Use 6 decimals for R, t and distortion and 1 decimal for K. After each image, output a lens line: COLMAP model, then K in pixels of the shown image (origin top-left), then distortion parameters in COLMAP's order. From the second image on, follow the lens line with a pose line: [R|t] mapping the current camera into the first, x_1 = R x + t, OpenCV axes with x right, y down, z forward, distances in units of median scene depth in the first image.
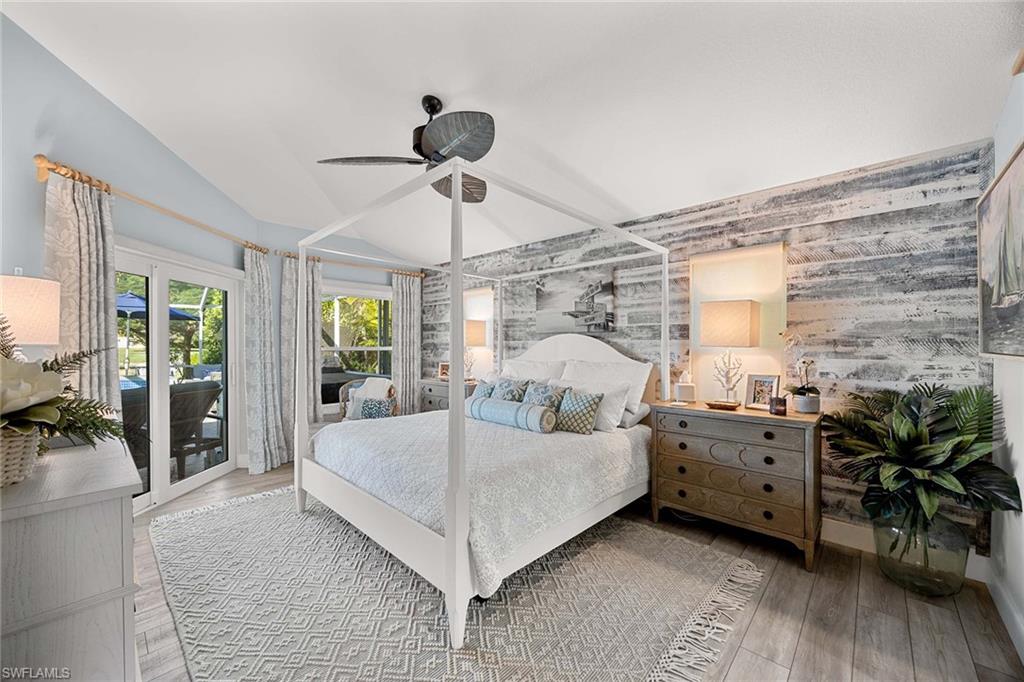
lens RADIAL K [[385.1, 0, 512.8], [0, 385.1, 343.4], [0, 0, 1]] dist [-0.002182, -0.000180]
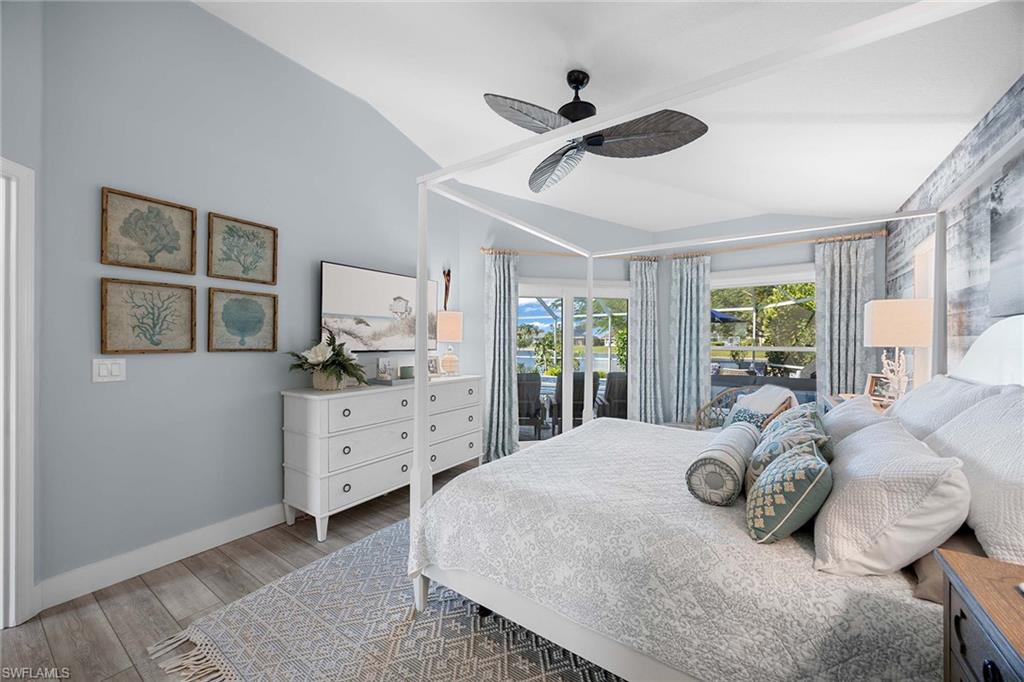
lens RADIAL K [[385.1, 0, 513.4], [0, 385.1, 341.9], [0, 0, 1]] dist [-0.002182, -0.000180]
pose [[0.163070, 0.000058, -0.986615, 0.415848], [-0.002782, 0.999996, -0.000401, 0.002488], [0.986611, 0.002811, 0.163069, 0.444626]]
